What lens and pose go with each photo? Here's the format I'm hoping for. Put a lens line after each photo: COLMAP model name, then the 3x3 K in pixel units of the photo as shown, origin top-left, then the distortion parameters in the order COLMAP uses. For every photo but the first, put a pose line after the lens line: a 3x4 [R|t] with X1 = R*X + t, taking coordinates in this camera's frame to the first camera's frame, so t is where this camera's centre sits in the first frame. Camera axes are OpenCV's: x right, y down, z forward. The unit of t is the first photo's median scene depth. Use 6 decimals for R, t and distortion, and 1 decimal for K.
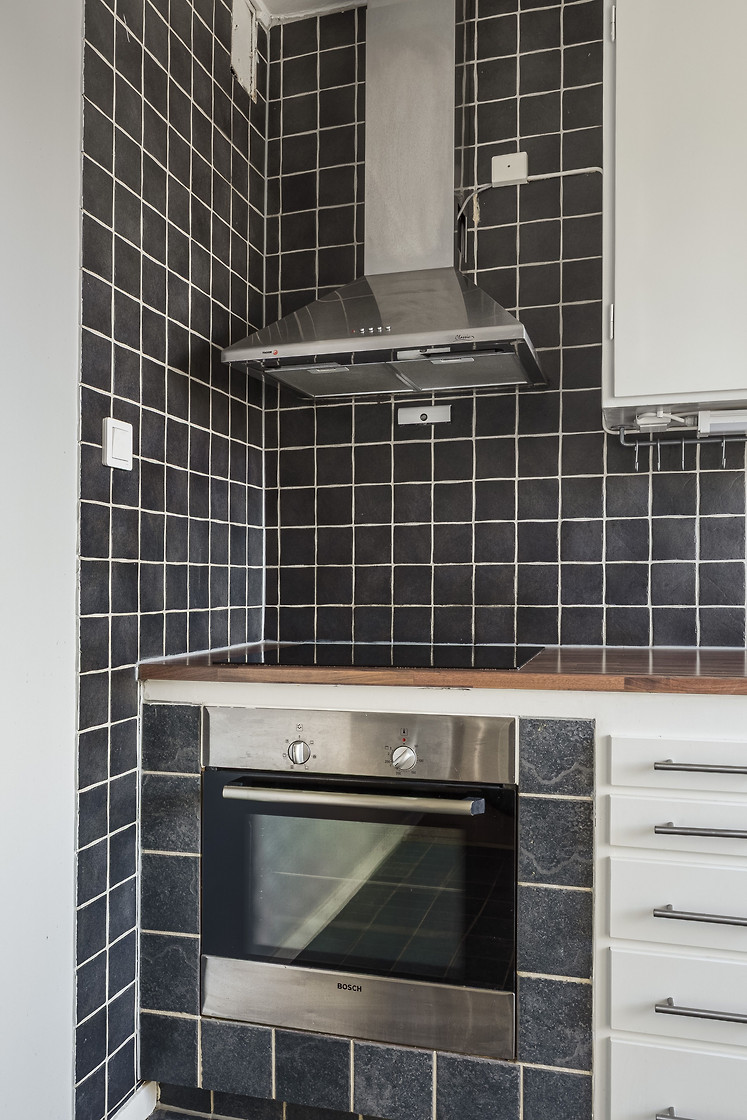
lens RADIAL K [[884.1, 0, 373.3], [0, 884.1, 554.7], [0, 0, 1]] dist [-0.001617, -0.000154]
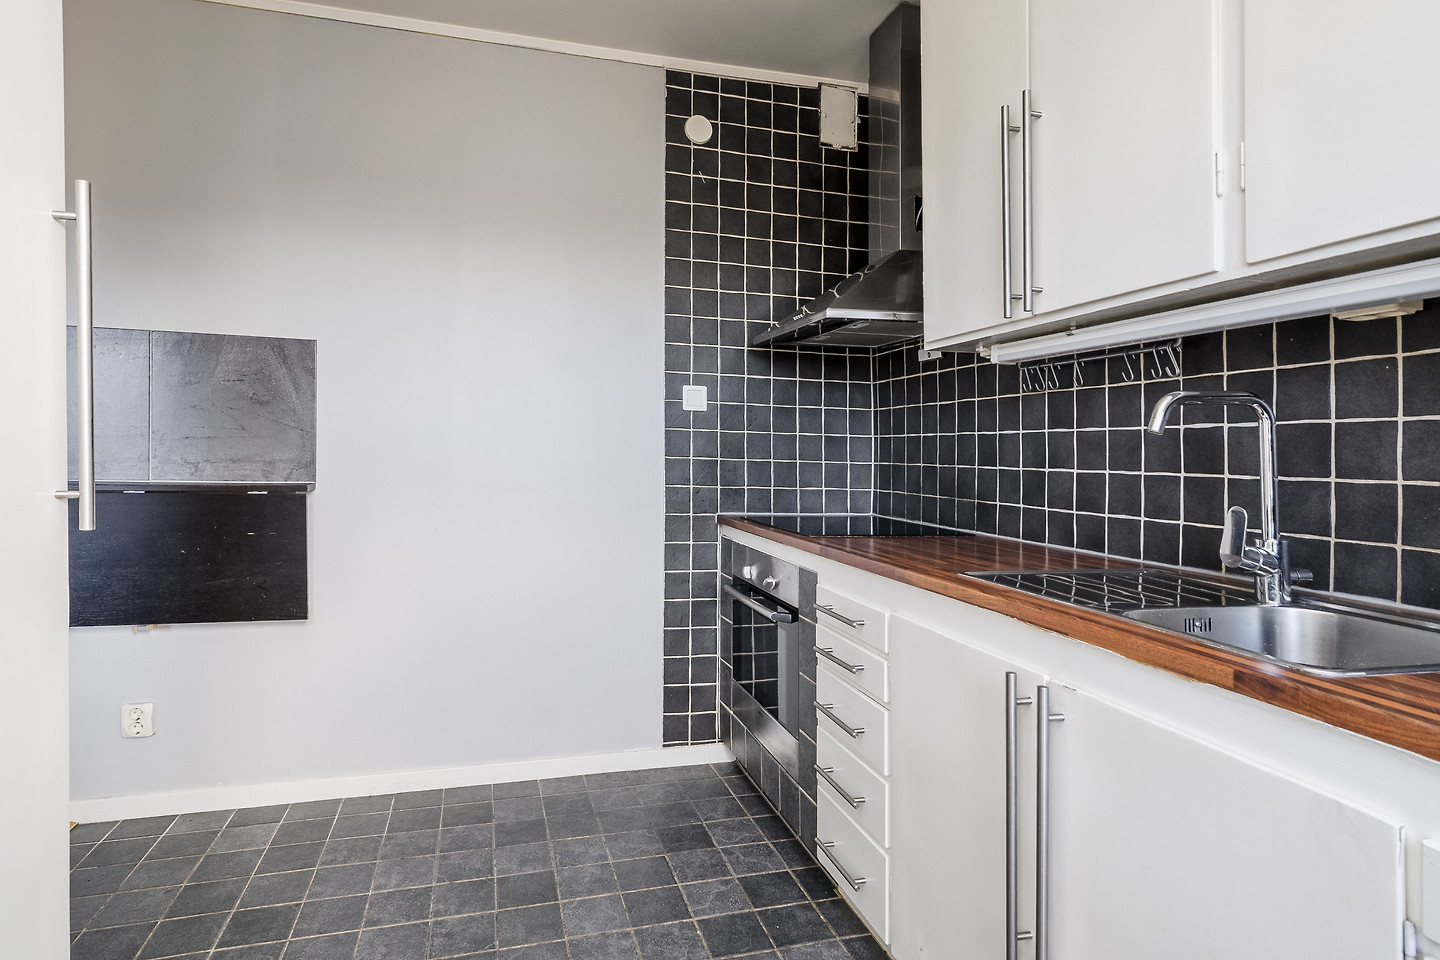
lens RADIAL K [[761.0, 0, 702.7], [0, 761.0, 451.3], [0, 0, 1]] dist [-0.000108, -0.000003]
pose [[0.535361, 0.017509, -0.844442, 1.000501], [-0.003460, 0.999822, 0.018538, -0.035656], [0.844616, -0.007002, 0.535326, 0.113962]]
